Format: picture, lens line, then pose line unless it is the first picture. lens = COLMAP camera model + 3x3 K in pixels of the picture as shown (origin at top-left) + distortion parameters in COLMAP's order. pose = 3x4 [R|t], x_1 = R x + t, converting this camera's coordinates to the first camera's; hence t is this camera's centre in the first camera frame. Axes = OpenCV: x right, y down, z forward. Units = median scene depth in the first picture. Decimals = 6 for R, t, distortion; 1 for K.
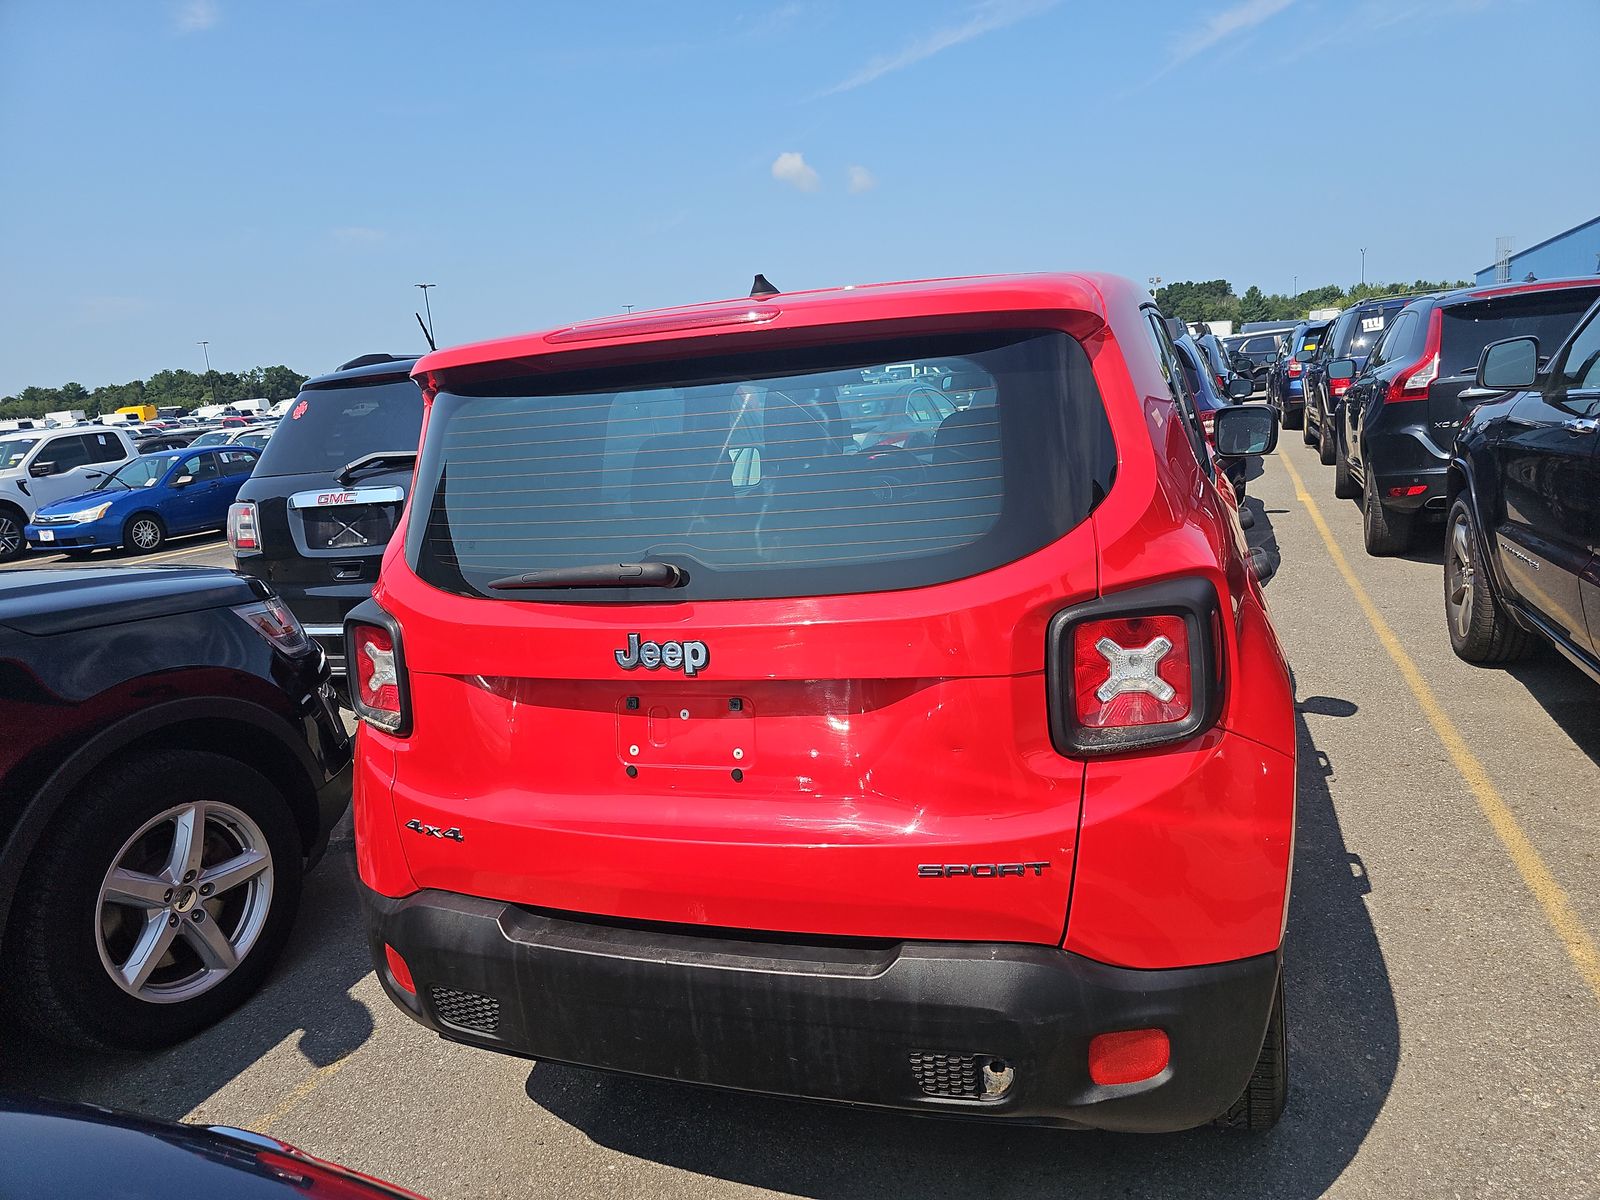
lens RADIAL K [[1100.1, 0, 814.4], [0, 1100.1, 584.5], [0, 0, 1]] dist [0.037010, -0.037853]
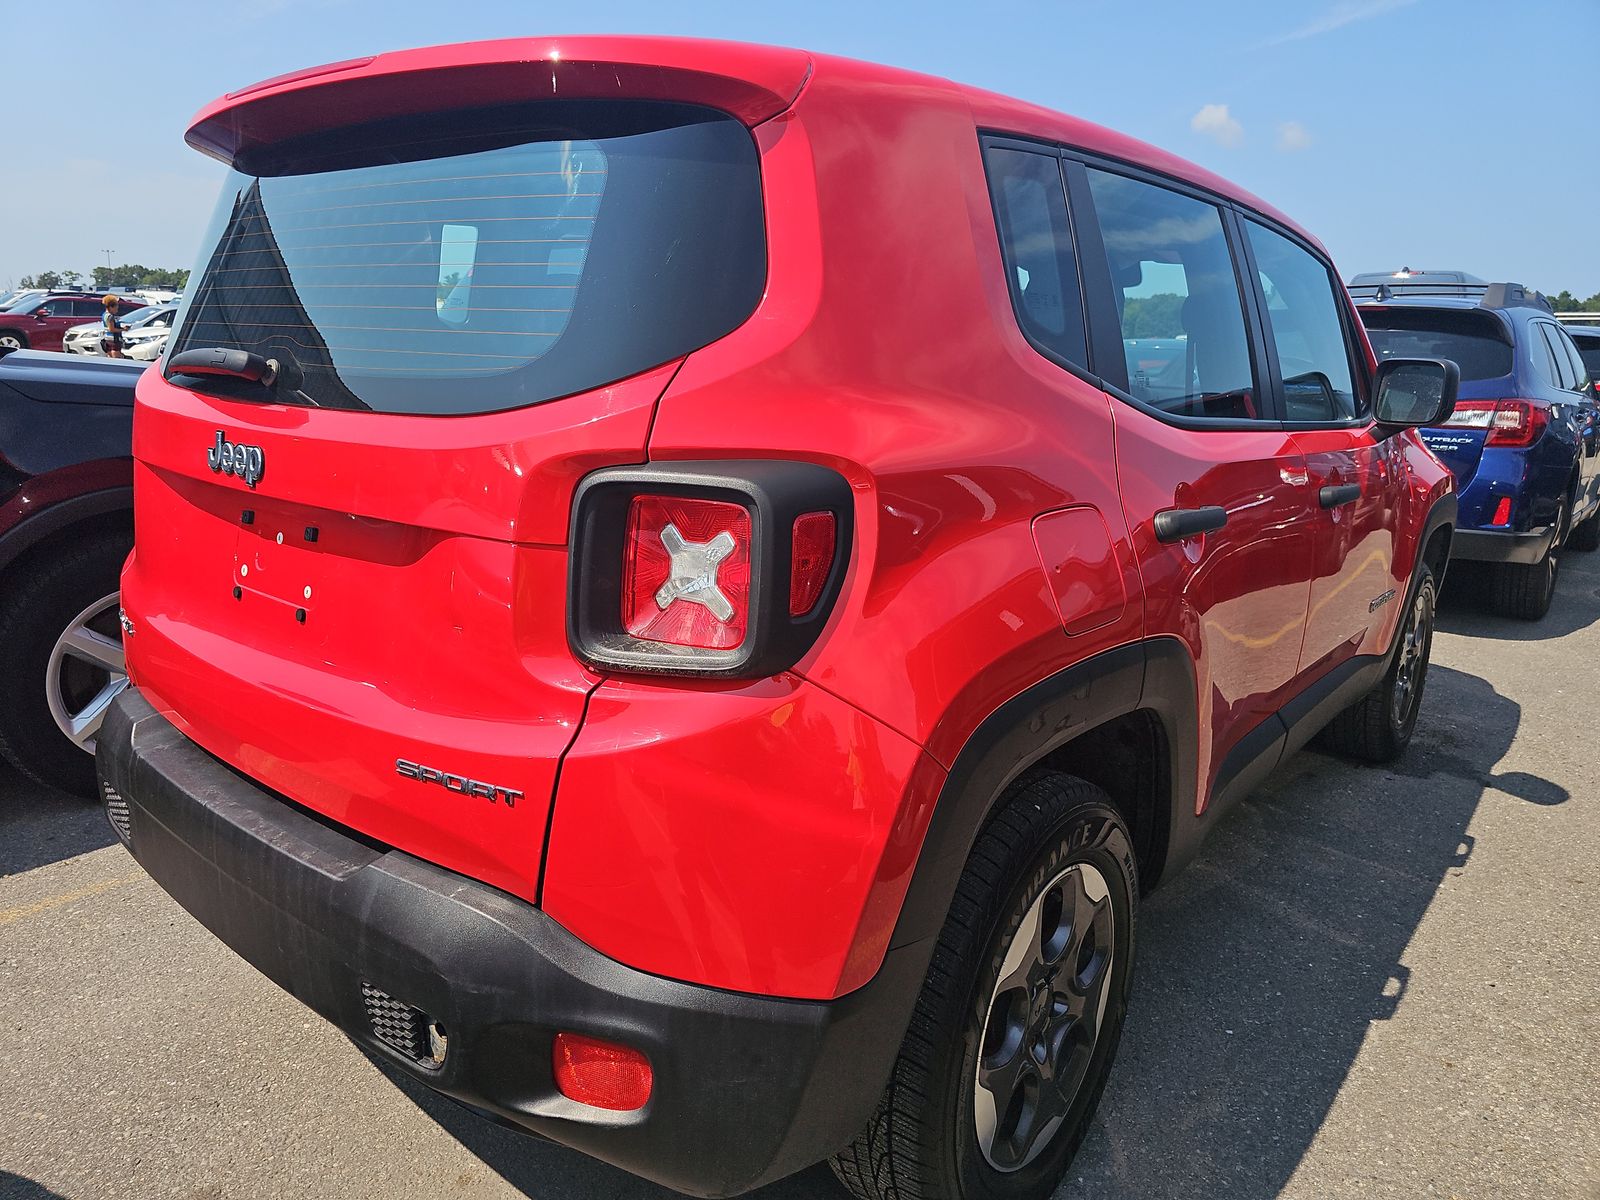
lens RADIAL K [[1100.1, 0, 786.7], [0, 1100.1, 561.2], [0, 0, 1]] dist [0.037010, -0.037853]
pose [[0.928993, 0.183541, -0.321379, 0.530911], [-0.175996, 0.982982, 0.052645, 0.019262], [0.325572, 0.007654, 0.945486, 0.298072]]
